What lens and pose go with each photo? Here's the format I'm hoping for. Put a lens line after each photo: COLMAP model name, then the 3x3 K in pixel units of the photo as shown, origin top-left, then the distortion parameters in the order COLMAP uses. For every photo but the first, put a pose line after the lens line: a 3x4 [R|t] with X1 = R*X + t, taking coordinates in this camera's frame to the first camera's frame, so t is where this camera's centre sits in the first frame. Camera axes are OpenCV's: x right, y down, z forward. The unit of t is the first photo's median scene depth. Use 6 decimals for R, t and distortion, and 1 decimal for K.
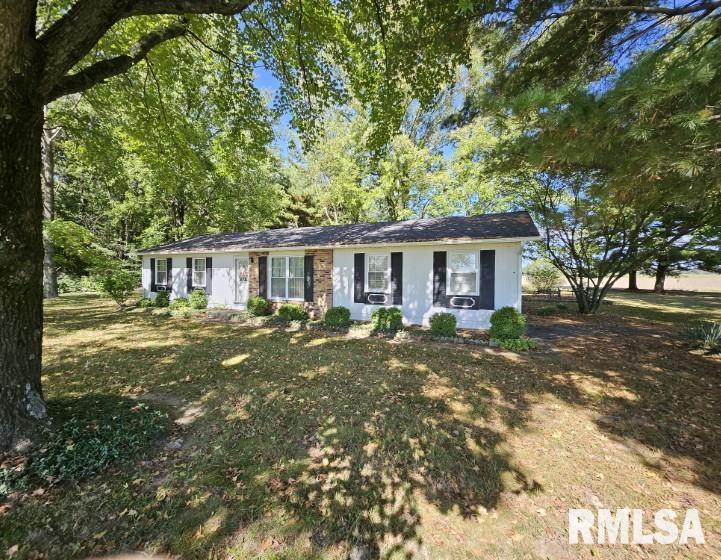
lens RADIAL K [[321.1, 0, 360.1], [0, 321.1, 279.3], [0, 0, 1]] dist [-0.005952, -0.000971]
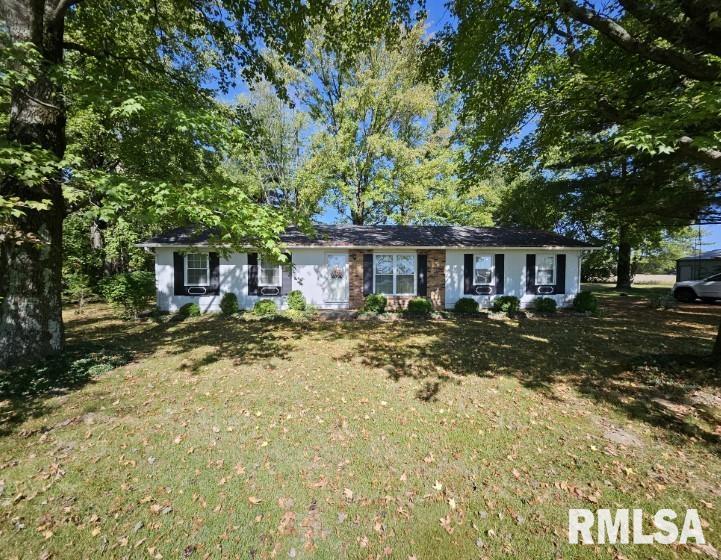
lens RADIAL K [[321.1, 0, 359.6], [0, 321.1, 277.3], [0, 0, 1]] dist [-0.005952, -0.000971]
pose [[0.854456, -0.008482, 0.519455, -0.946718], [0.014878, 0.999856, -0.008147, 0.011669], [-0.519311, 0.014690, 0.854459, 0.161792]]
